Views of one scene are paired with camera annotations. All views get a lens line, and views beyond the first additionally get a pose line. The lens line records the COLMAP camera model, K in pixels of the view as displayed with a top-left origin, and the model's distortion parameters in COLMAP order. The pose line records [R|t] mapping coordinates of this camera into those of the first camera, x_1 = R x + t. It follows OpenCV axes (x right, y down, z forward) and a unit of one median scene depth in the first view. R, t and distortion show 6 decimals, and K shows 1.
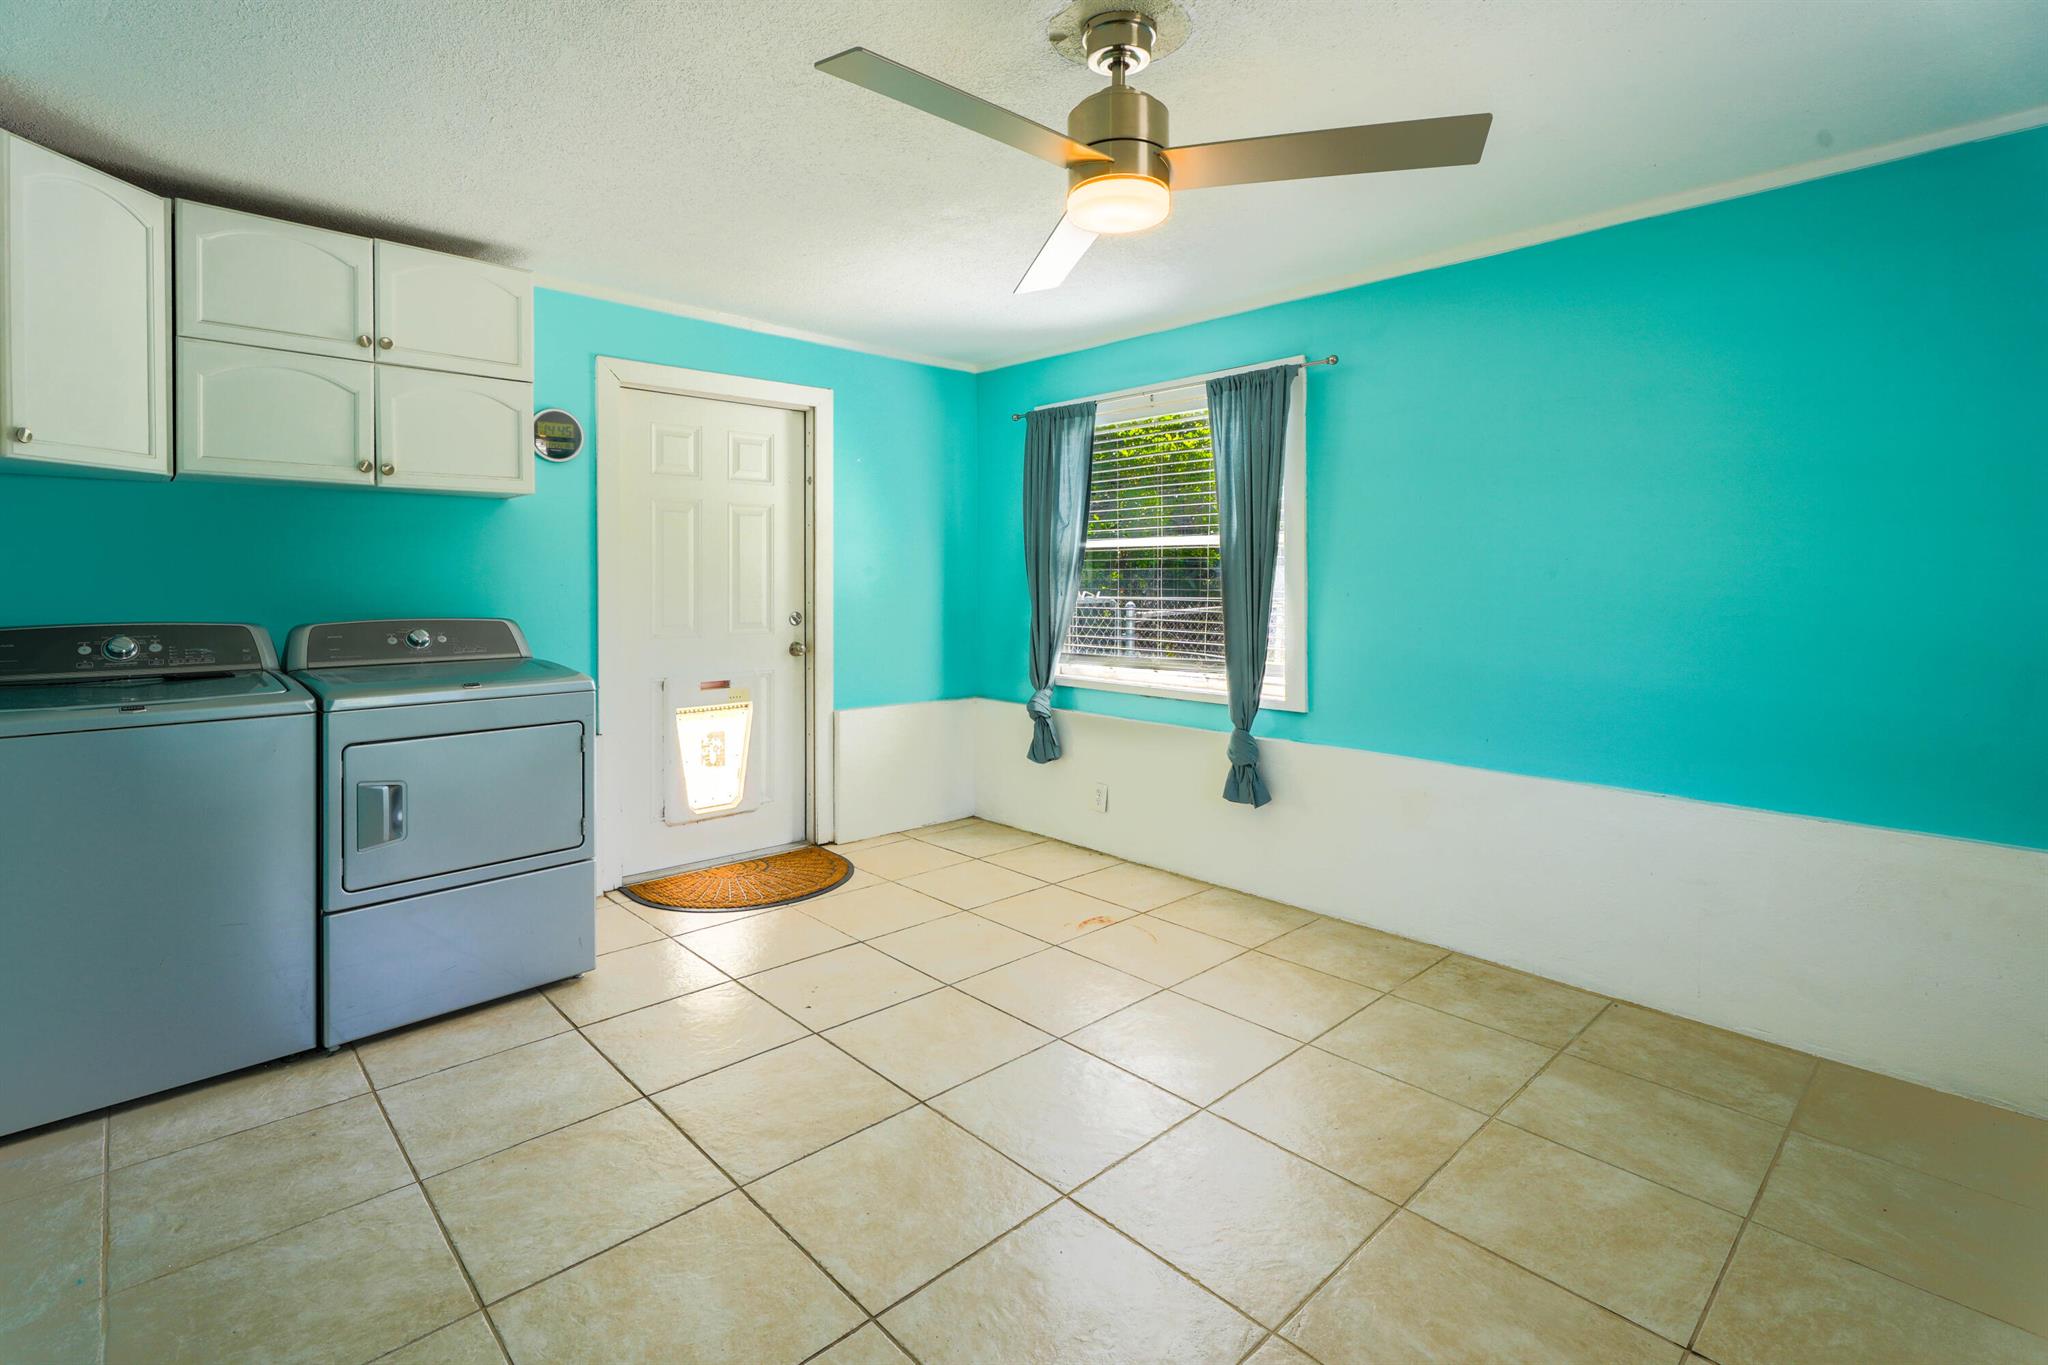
lens RADIAL K [[971.6, 0, 1015.6], [0, 971.6, 602.2], [0, 0, 1]] dist [0.001378, 0.000420]
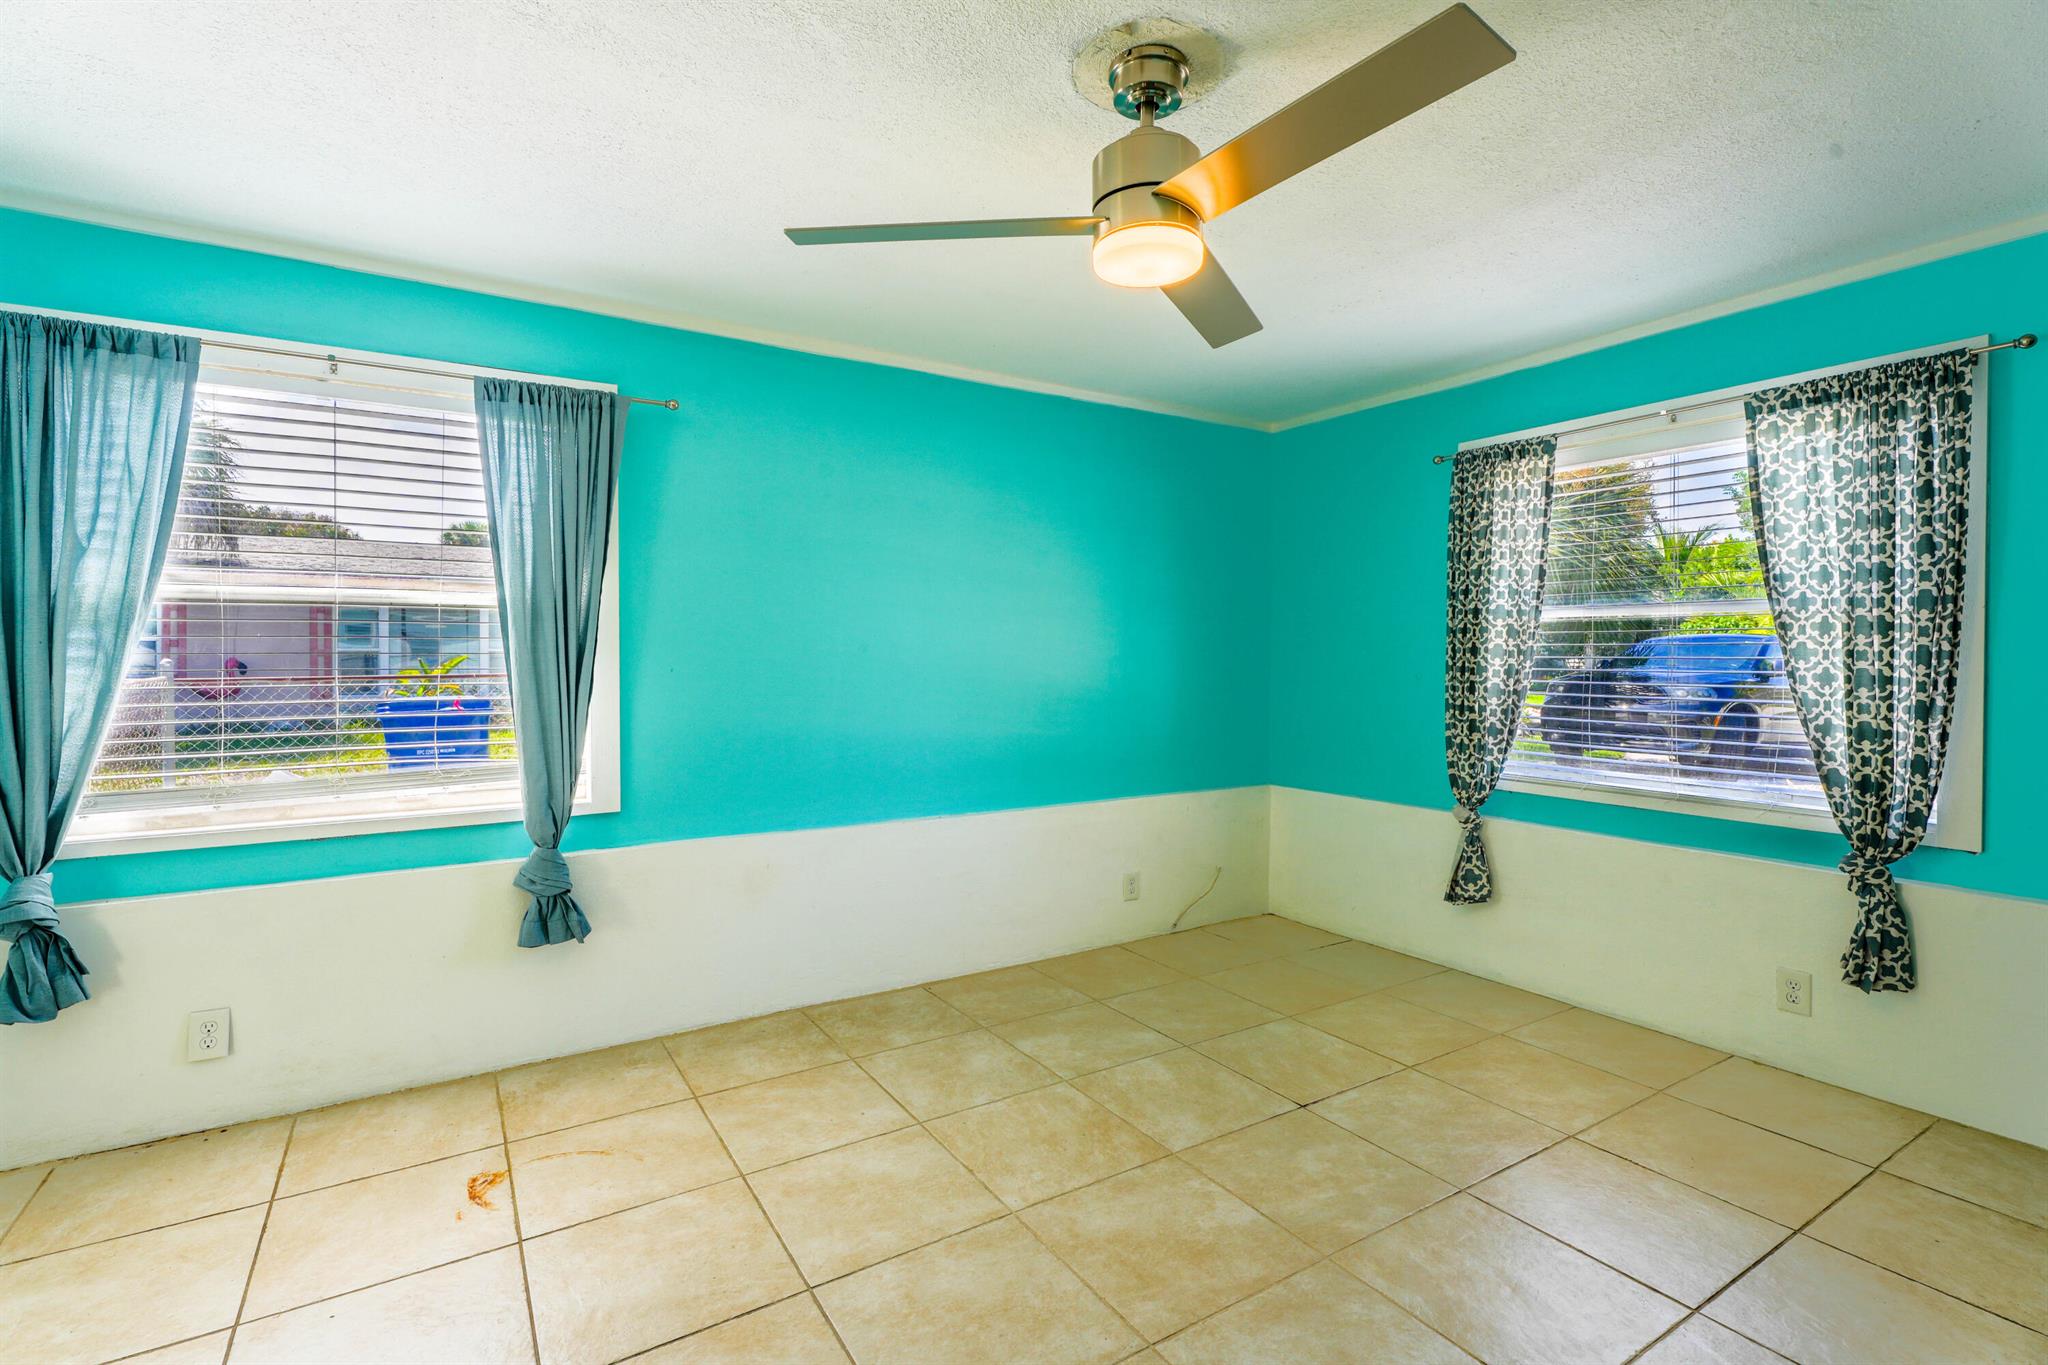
lens RADIAL K [[933.7, 0, 1024.0], [0, 933.7, 682.5], [0, 0, 1]] dist [-0.000922, -0.000487]
pose [[0.192108, -0.035660, 0.980726, -0.523249], [0.024801, 0.999197, 0.031473, -0.018860], [-0.981060, 0.018277, 0.192838, 0.617161]]
